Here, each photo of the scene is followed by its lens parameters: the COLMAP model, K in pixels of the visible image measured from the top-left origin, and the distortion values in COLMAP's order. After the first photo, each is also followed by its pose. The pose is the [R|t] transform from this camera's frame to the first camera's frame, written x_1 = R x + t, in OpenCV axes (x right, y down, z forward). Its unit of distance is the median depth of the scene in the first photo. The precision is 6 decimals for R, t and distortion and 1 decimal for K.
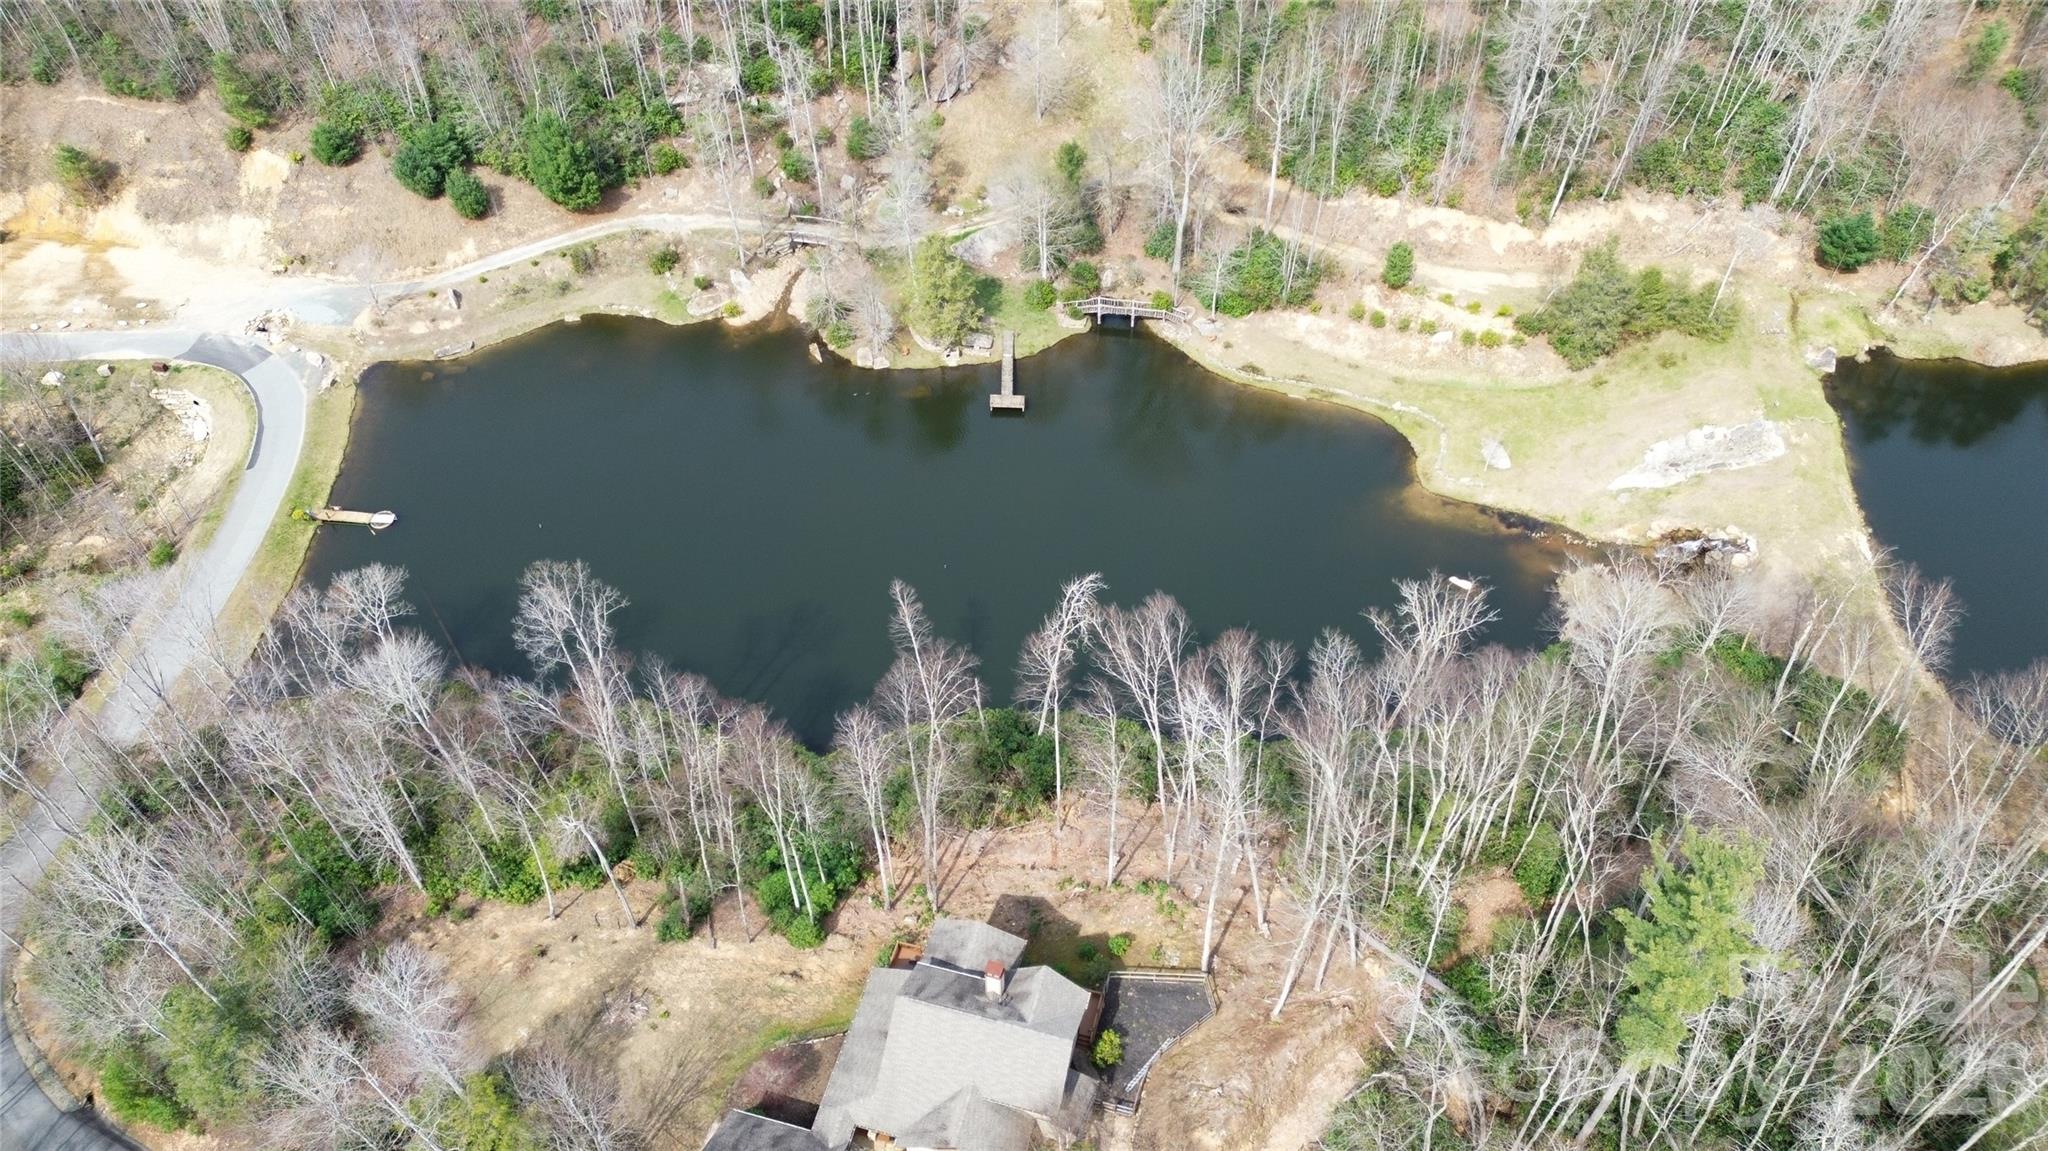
lens RADIAL K [[1445.1, 0, 1010.5], [0, 1445.1, 567.1], [0, 0, 1]] dist [0.074482, -0.070172]
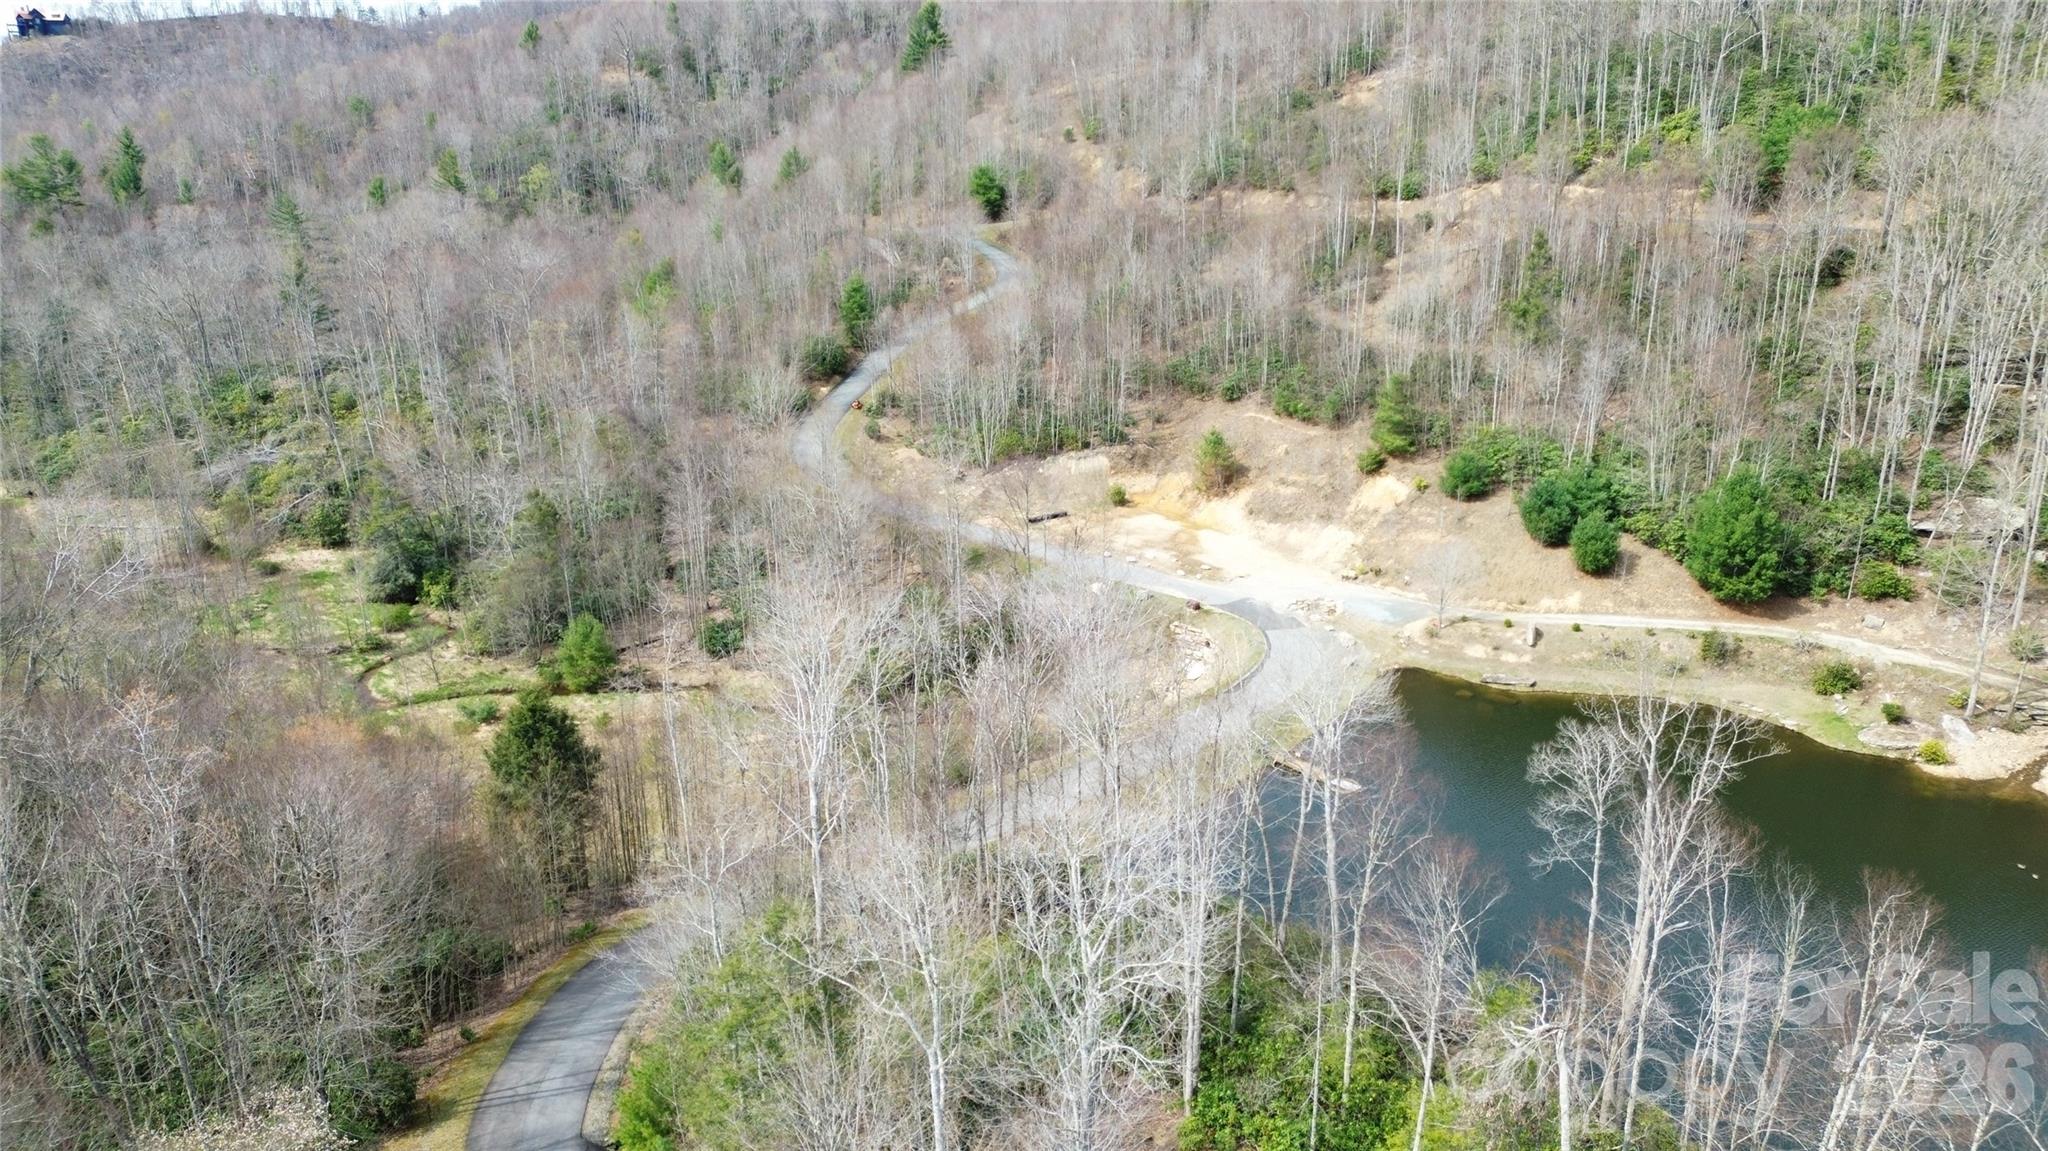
lens RADIAL K [[1445.1, 0, 1036.2], [0, 1445.1, 590.2], [0, 0, 1]] dist [0.074482, -0.070172]
pose [[0.743580, 0.229805, -0.627917, -0.089614], [-0.504416, 0.809237, -0.301166, 0.159136], [0.438924, 0.540672, 0.717649, 0.296366]]
